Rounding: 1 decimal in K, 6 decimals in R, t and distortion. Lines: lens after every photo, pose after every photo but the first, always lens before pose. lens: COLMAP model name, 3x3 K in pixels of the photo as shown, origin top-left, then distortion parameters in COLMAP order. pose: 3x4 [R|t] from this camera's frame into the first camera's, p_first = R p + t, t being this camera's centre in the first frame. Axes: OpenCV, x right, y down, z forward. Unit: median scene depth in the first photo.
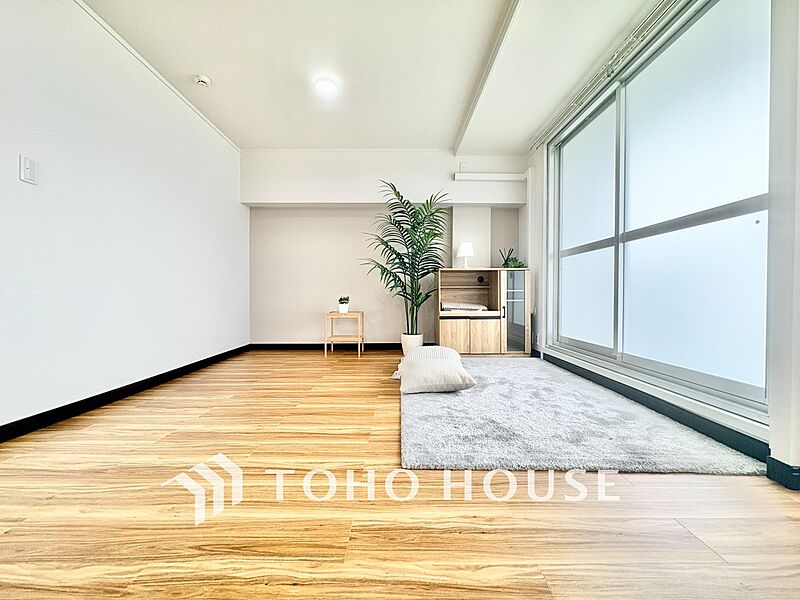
lens RADIAL K [[319.1, 0, 400.7], [0, 319.1, 299.7], [0, 0, 1]] dist [0.000507, -0.000292]
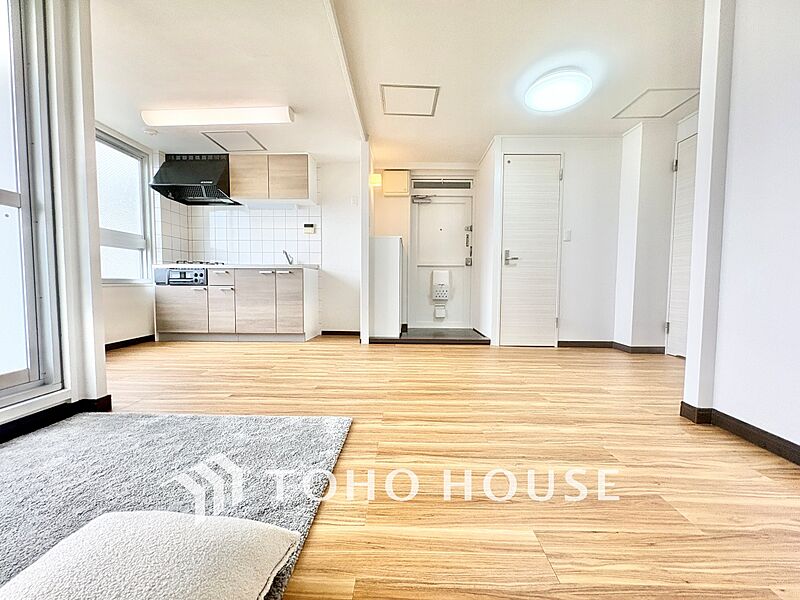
lens RADIAL K [[319.1, 0, 400.9], [0, 319.1, 299.2], [0, 0, 1]] dist [0.000507, -0.000292]
pose [[-0.999688, -0.010103, 0.022858, -0.114705], [-0.008578, 0.997792, 0.065856, -0.030192], [-0.023473, 0.065639, -0.997567, 1.196413]]
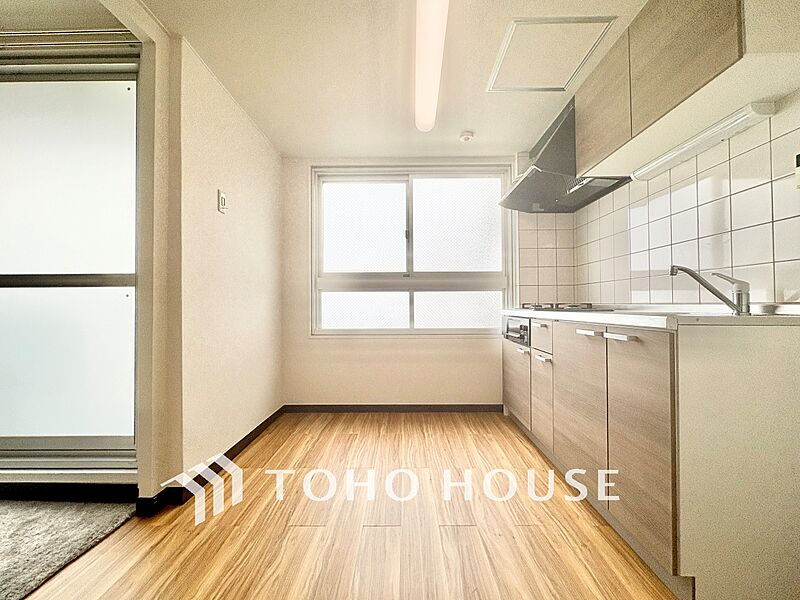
lens RADIAL K [[319.1, 0, 400.7], [0, 319.1, 299.7], [0, 0, 1]] dist [0.000507, -0.000292]
pose [[0.019980, 0.013625, 0.999708, -0.022165], [0.018942, 0.999723, -0.014003, -0.113886], [-0.999621, 0.019216, 0.019717, -0.017357]]
